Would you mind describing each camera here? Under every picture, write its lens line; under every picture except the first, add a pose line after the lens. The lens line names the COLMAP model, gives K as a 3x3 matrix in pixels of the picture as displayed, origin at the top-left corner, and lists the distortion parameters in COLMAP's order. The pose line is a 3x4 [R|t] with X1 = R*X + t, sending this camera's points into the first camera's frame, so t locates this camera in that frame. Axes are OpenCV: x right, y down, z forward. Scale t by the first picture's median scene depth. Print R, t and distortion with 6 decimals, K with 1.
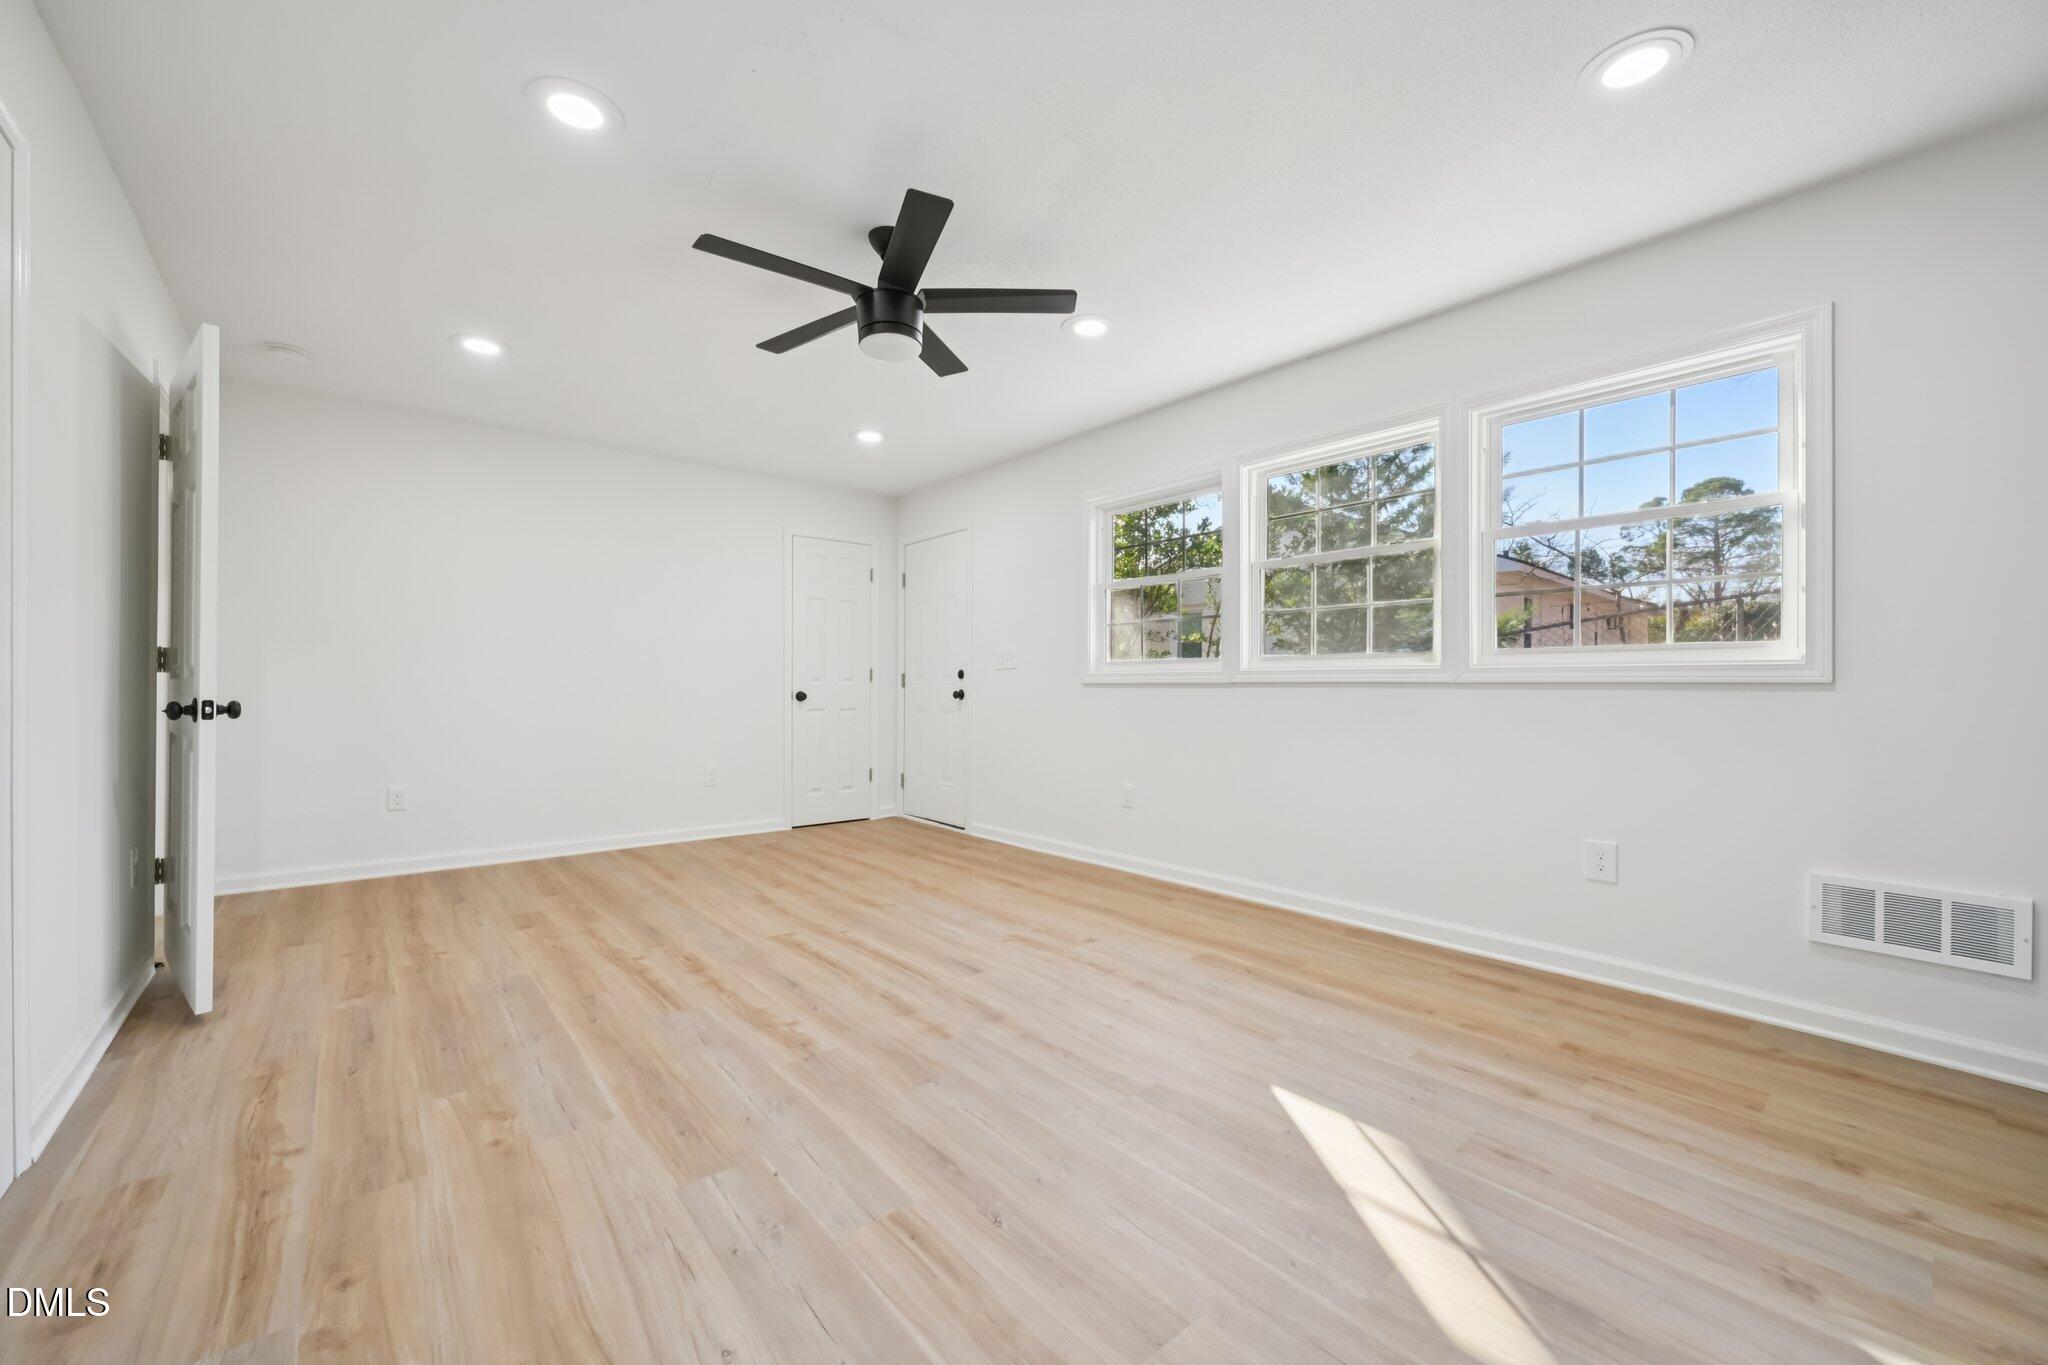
lens RADIAL K [[807.6, 0, 1025.4], [0, 807.6, 684.4], [0, 0, 1]] dist [-0.000193, 0.001423]
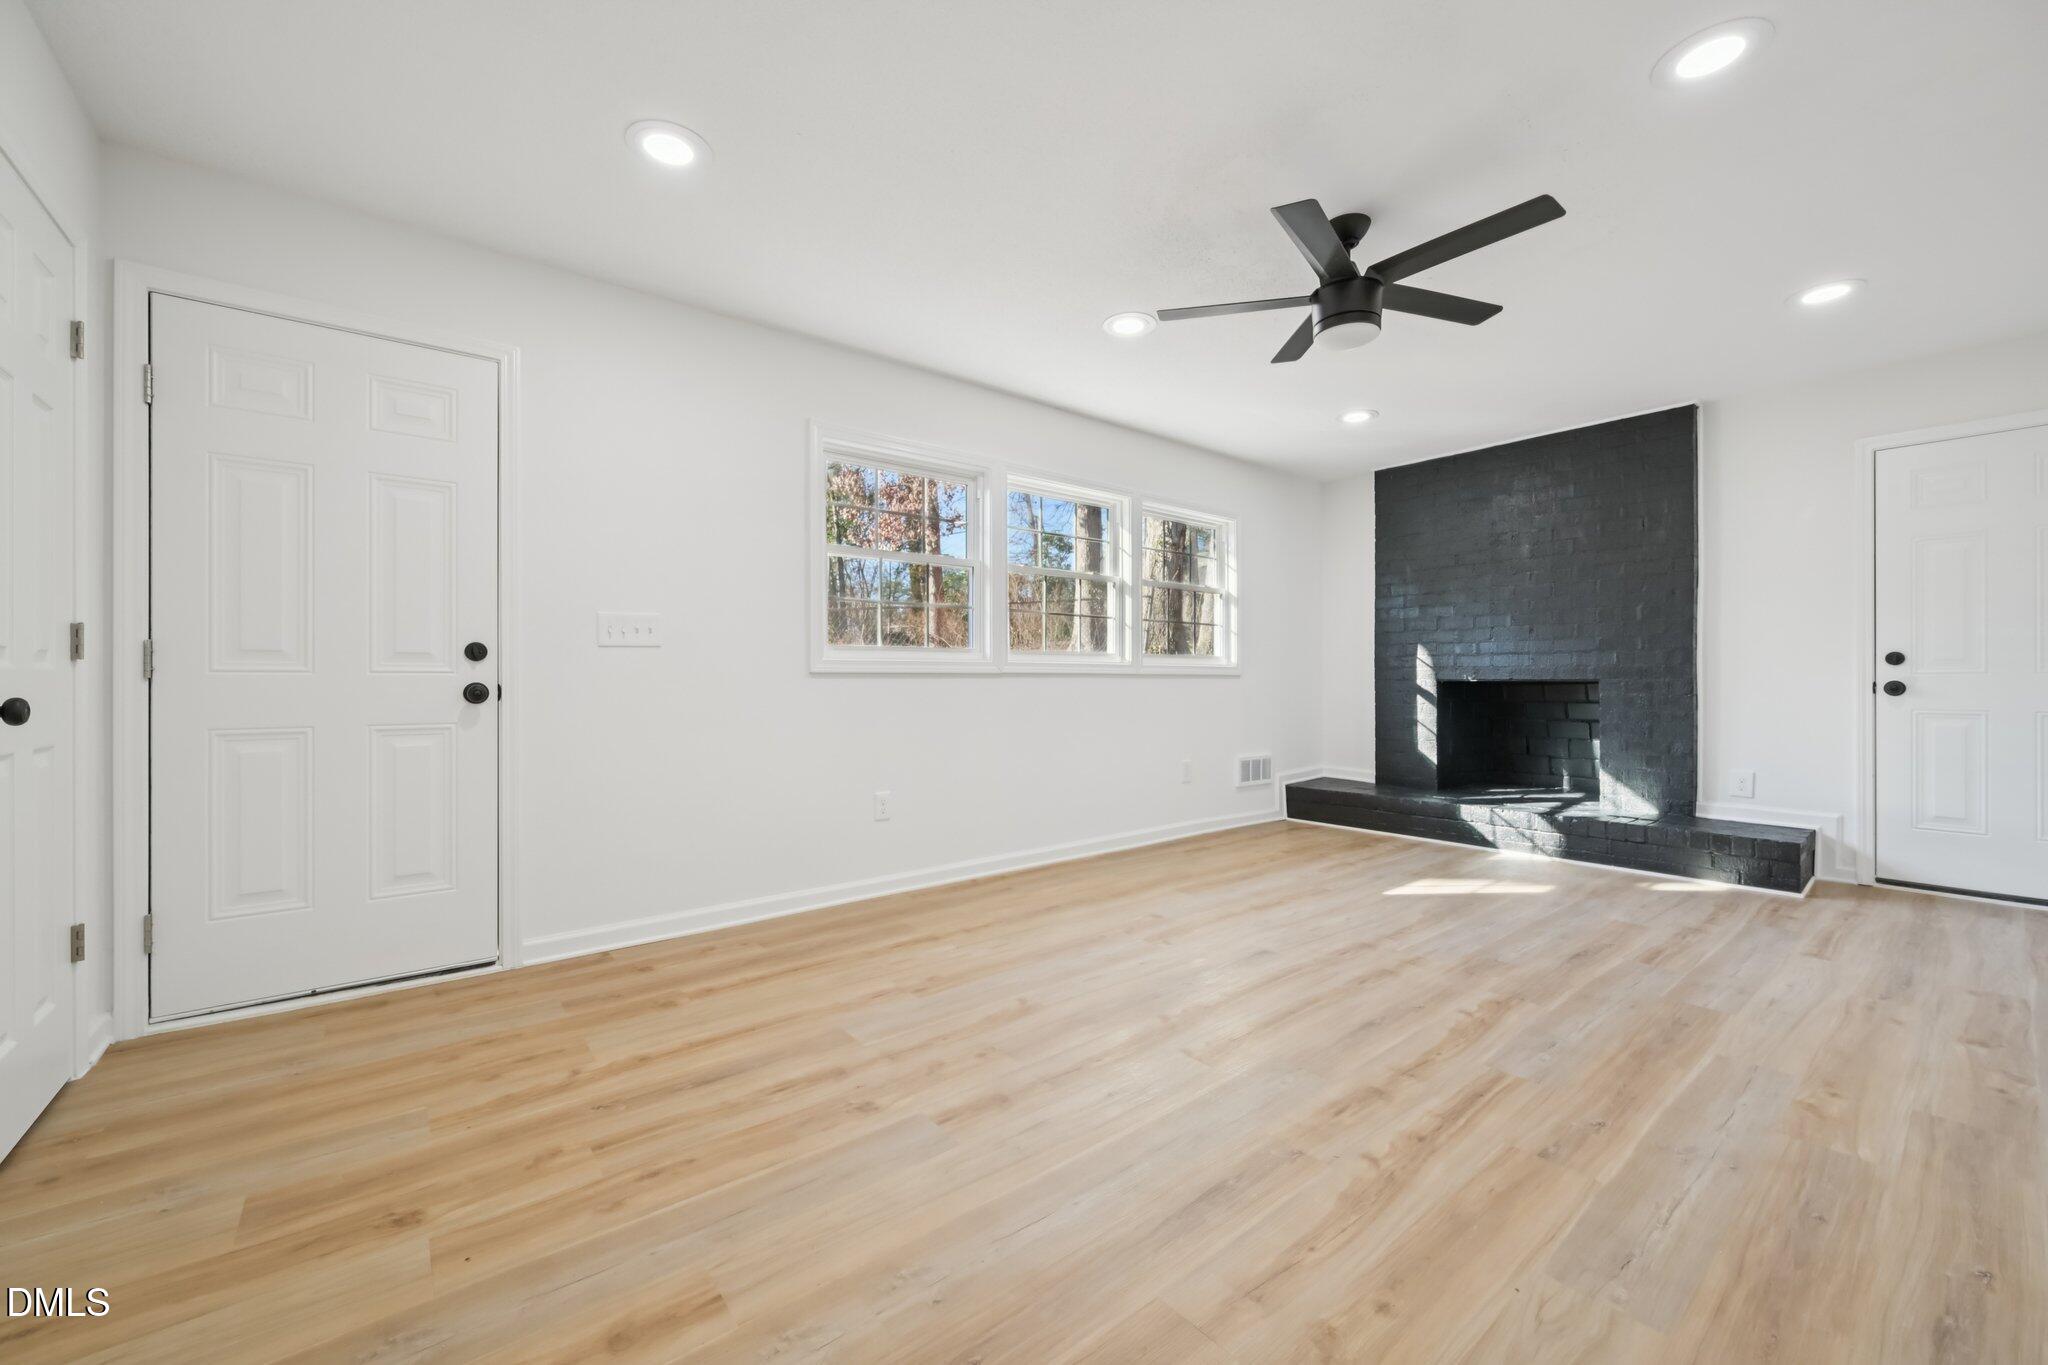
lens RADIAL K [[807.6, 0, 1020.9], [0, 807.6, 682.7], [0, 0, 1]] dist [-0.000193, 0.001423]
pose [[0.014080, -0.008328, 0.999866, -1.199161], [-0.004467, 0.999955, 0.008392, 0.002940], [-0.999891, -0.004584, 0.014042, 1.422015]]
